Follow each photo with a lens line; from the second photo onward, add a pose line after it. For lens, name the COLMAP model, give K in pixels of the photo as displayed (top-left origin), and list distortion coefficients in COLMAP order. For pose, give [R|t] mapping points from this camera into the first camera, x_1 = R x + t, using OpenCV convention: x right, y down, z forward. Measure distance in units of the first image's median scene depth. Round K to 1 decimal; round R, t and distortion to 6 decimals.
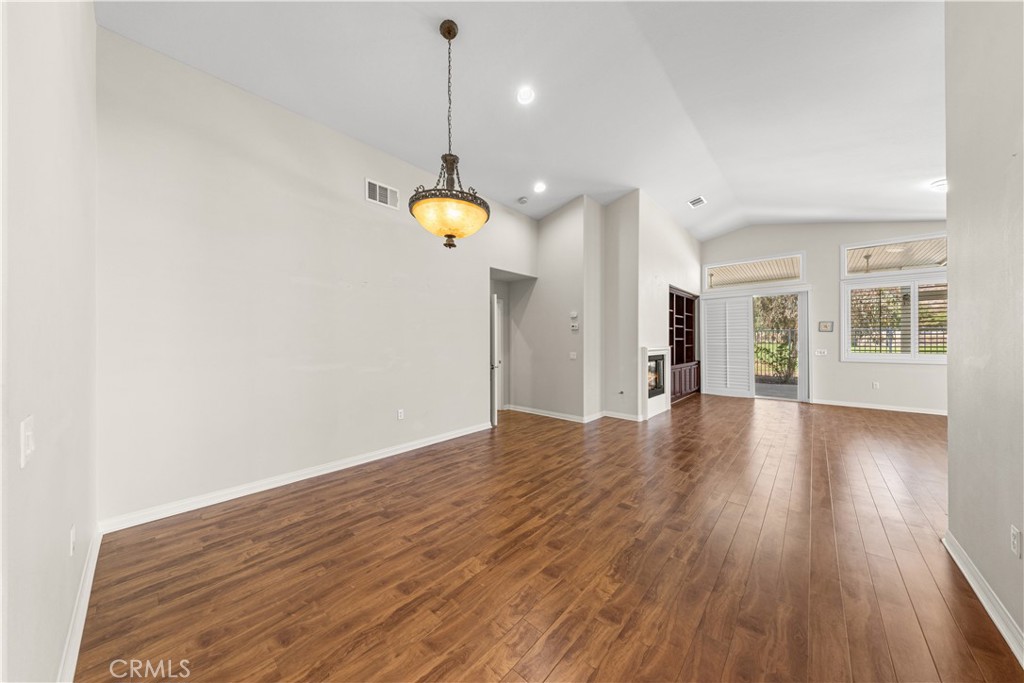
lens RADIAL K [[331.1, 0, 510.1], [0, 331.1, 338.4], [0, 0, 1]] dist [0.016883, -0.005263]
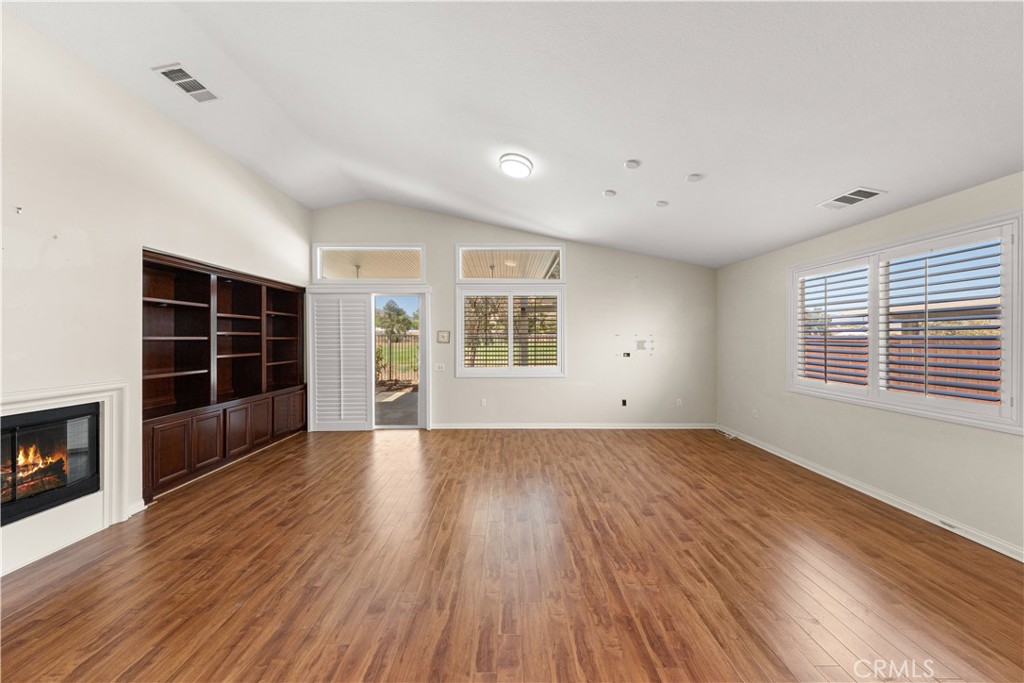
lens RADIAL K [[315.1, 0, 506.8], [0, 315.1, 336.0], [0, 0, 1]] dist [0.006831, -0.000075]
pose [[0.738135, 0.003858, 0.674642, 1.148266], [-0.004930, 0.999988, -0.000325, -0.080267], [-0.674635, -0.003086, 0.738145, 0.669821]]
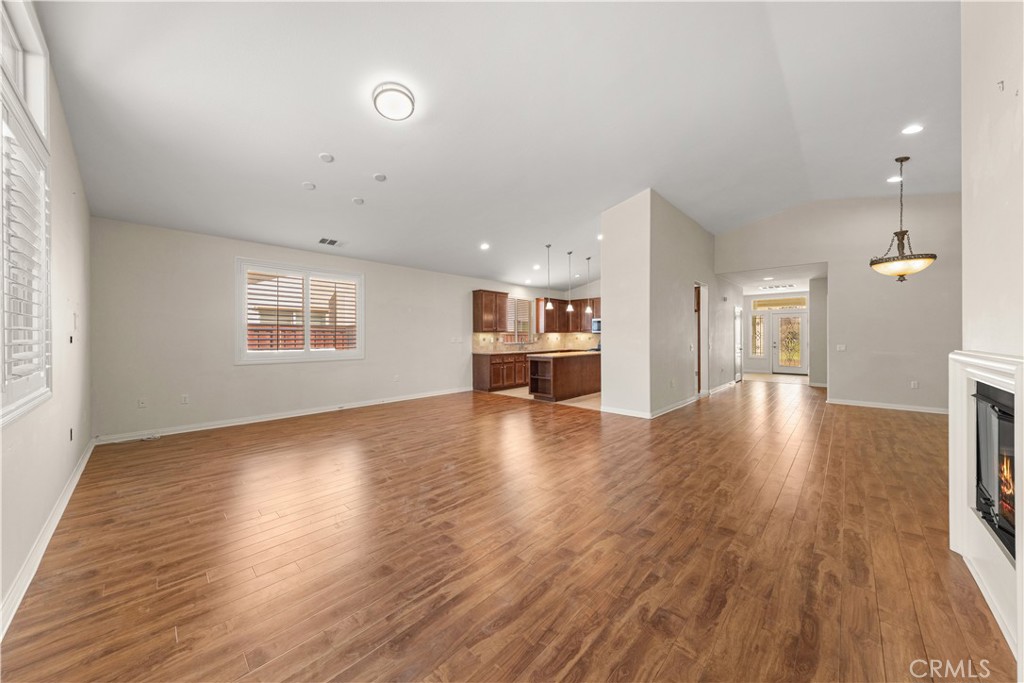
lens RADIAL K [[347.0, 0, 507.8], [0, 347.0, 336.9], [0, 0, 1]] dist [0.008036, -0.000232]
pose [[-0.999562, 0.004494, 0.029236, 1.546256], [0.004334, 0.999975, -0.005538, 0.019675], [-0.029260, -0.005409, -0.999557, 2.431753]]
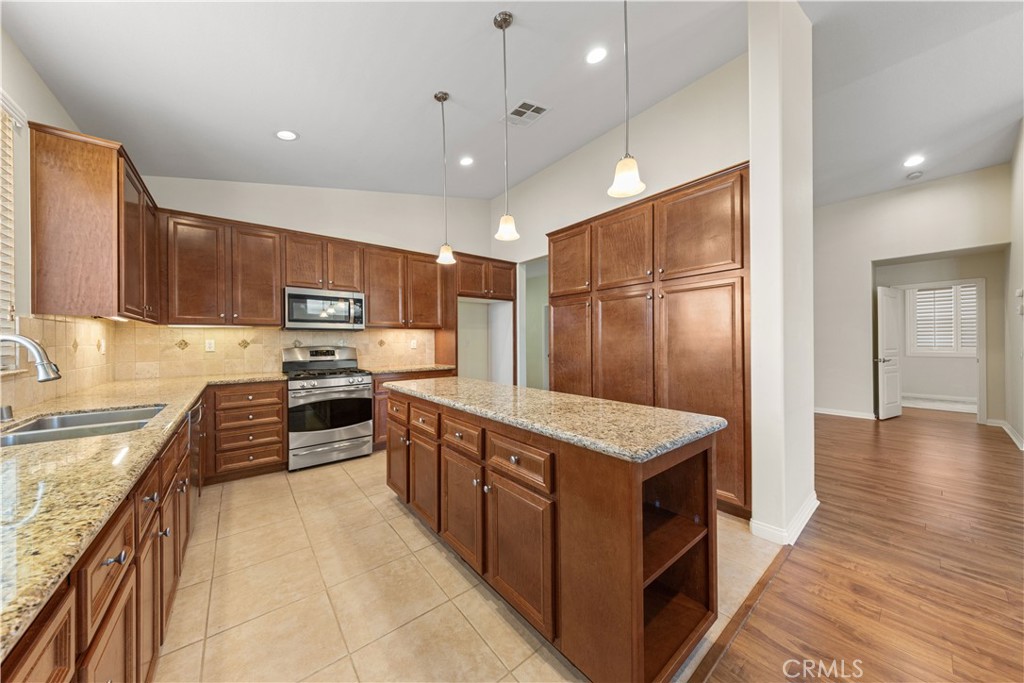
lens RADIAL K [[334.2, 0, 507.7], [0, 334.2, 340.9], [0, 0, 1]] dist [0.011684, -0.002349]
pose [[-0.159422, -0.002149, -0.987208, 1.814918], [0.013351, 0.999901, -0.004333, 0.024430], [0.987120, -0.013871, -0.159377, 0.097078]]
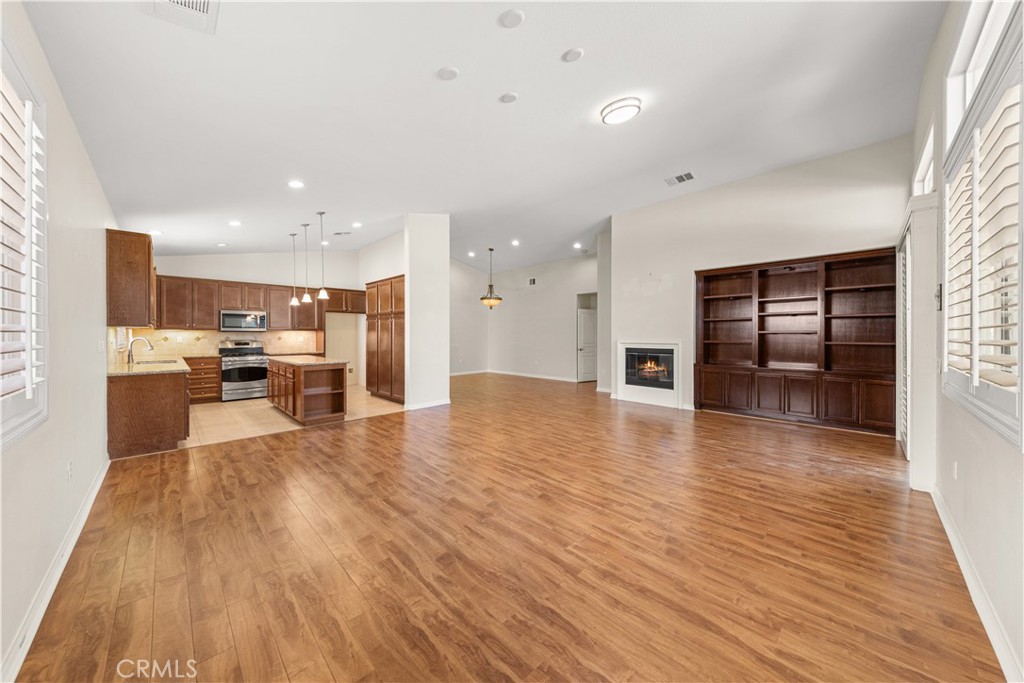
lens RADIAL K [[347.0, 0, 507.8], [0, 347.0, 336.9], [0, 0, 1]] dist [0.008036, -0.000232]
pose [[-0.059837, 0.006170, -0.998189, 2.960130], [0.006906, 0.999960, 0.005767, 0.006661], [0.998184, -0.006549, -0.059877, 1.168119]]
